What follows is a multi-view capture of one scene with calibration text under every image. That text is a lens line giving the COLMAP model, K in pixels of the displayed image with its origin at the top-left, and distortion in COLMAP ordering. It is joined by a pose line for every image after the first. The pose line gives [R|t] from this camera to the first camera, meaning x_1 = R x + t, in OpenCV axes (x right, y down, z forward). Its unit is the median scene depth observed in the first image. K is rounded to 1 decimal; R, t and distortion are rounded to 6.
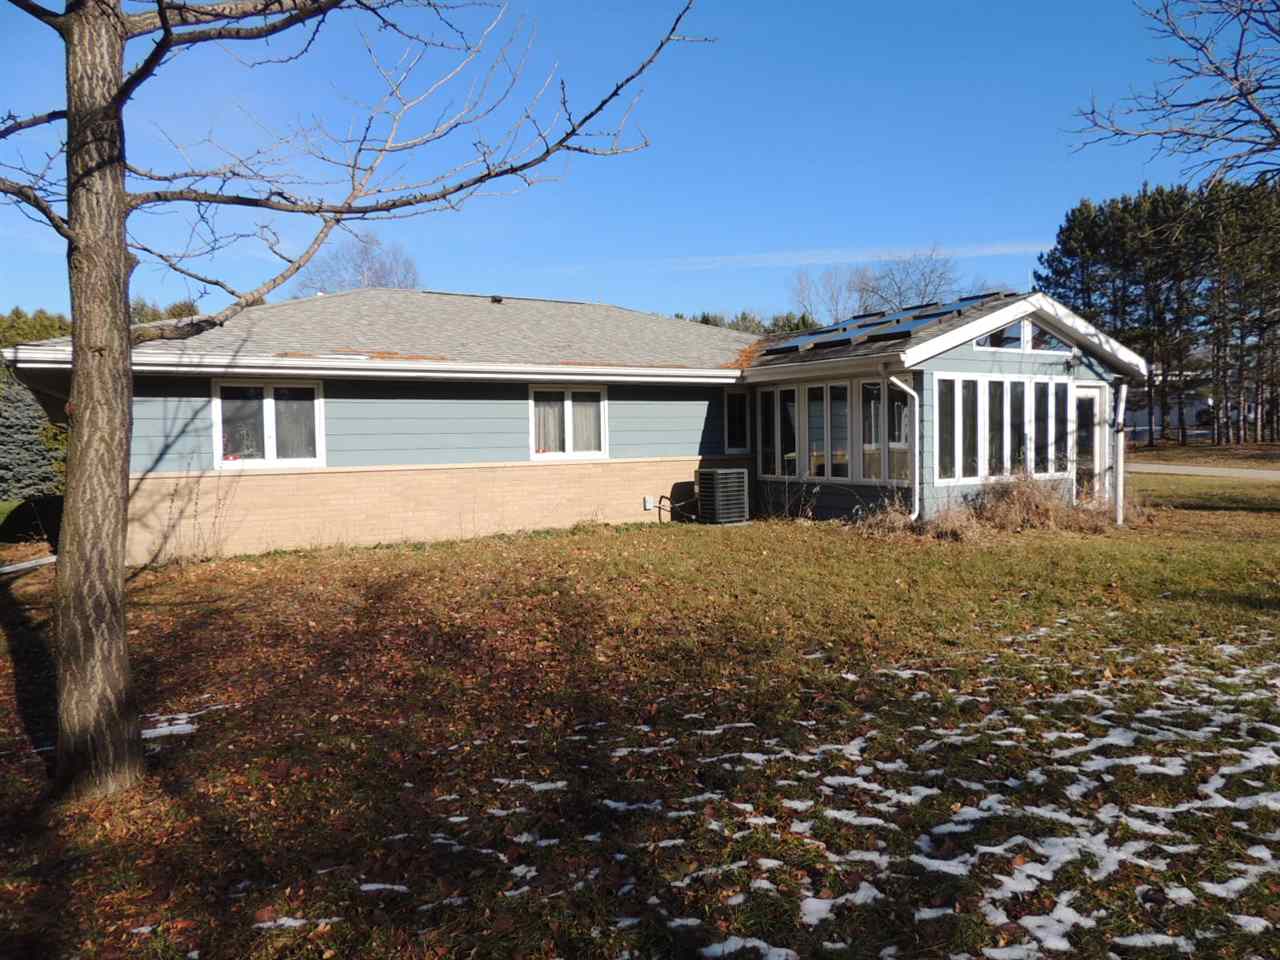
lens RADIAL K [[912.4, 0, 643.7], [0, 912.4, 472.4], [0, 0, 1]] dist [-0.013835, -0.002143]
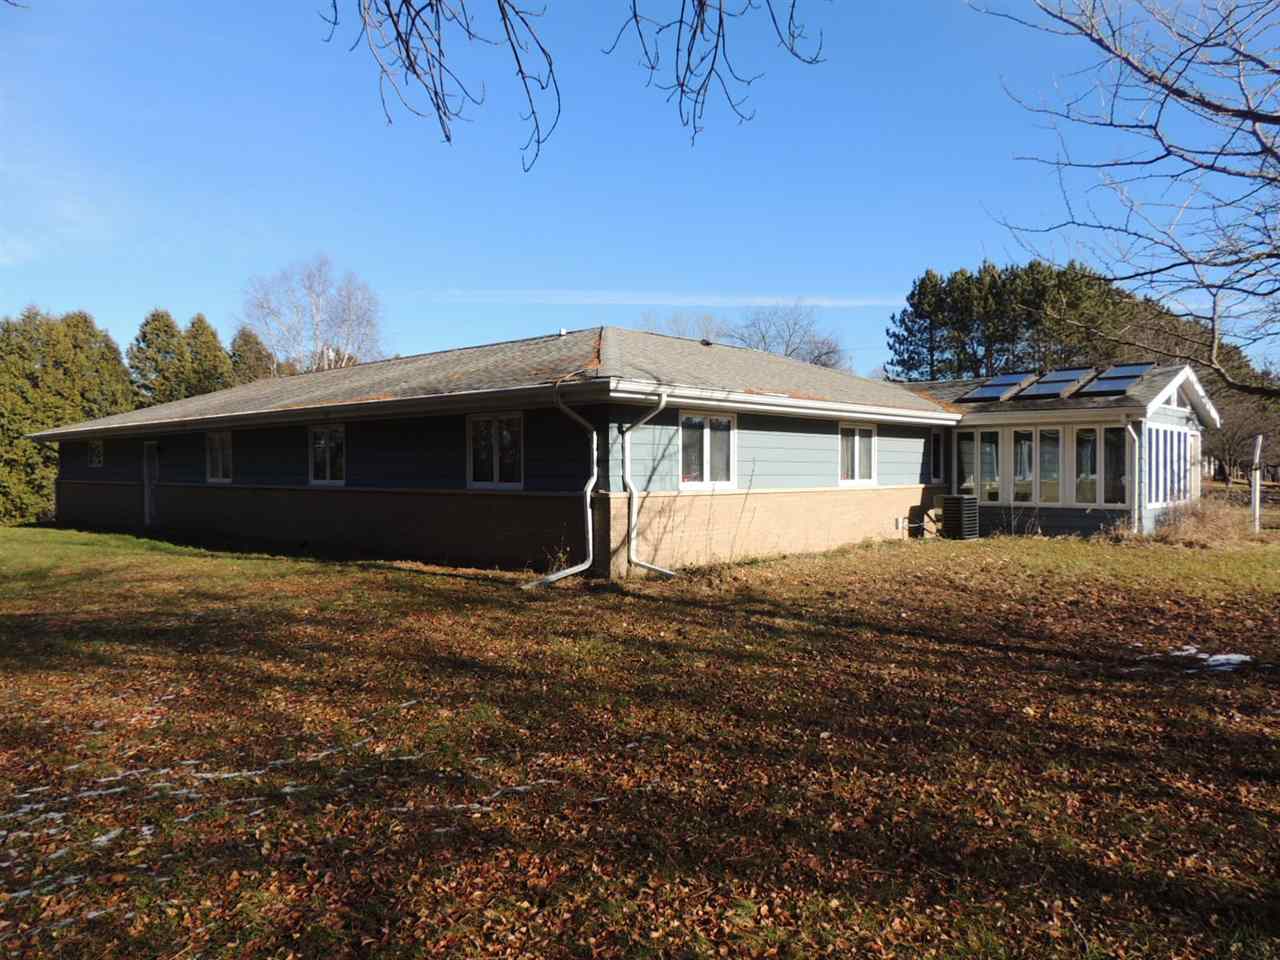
lens RADIAL K [[912.4, 0, 643.7], [0, 912.4, 472.4], [0, 0, 1]] dist [-0.013835, -0.002143]
pose [[0.964634, 0.014984, 0.263167, -1.060562], [-0.005291, 0.999282, -0.037504, 0.023086], [-0.263540, 0.034786, 0.964021, -0.108339]]
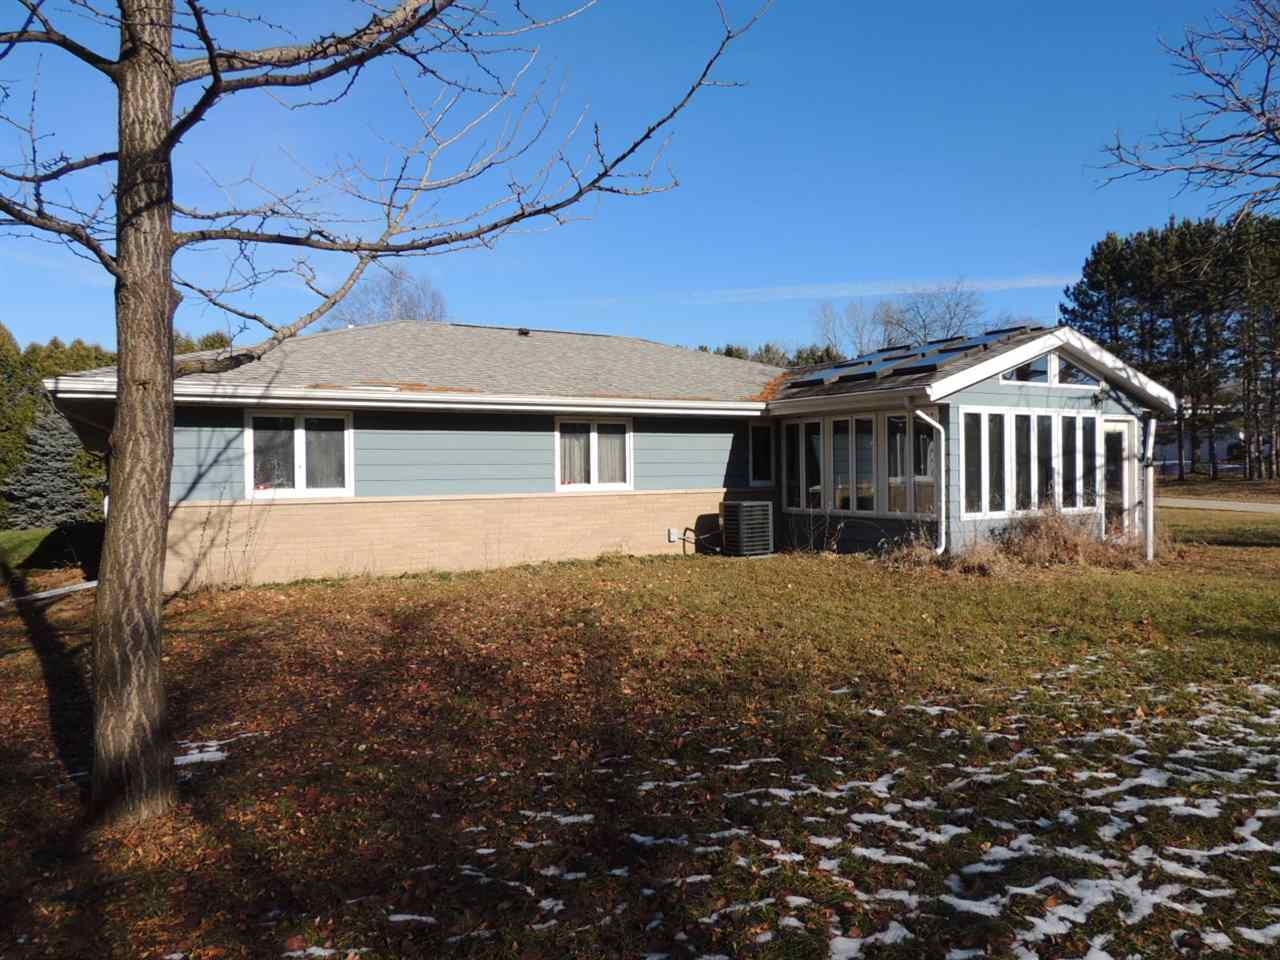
lens RADIAL K [[912.4, 0, 643.7], [0, 912.4, 472.4], [0, 0, 1]] dist [-0.013835, -0.002143]
pose [[0.999658, 0.006004, -0.025472, -0.002965], [-0.006864, 0.999405, -0.033809, -0.001468], [0.025253, 0.033973, 0.999104, -0.005265]]
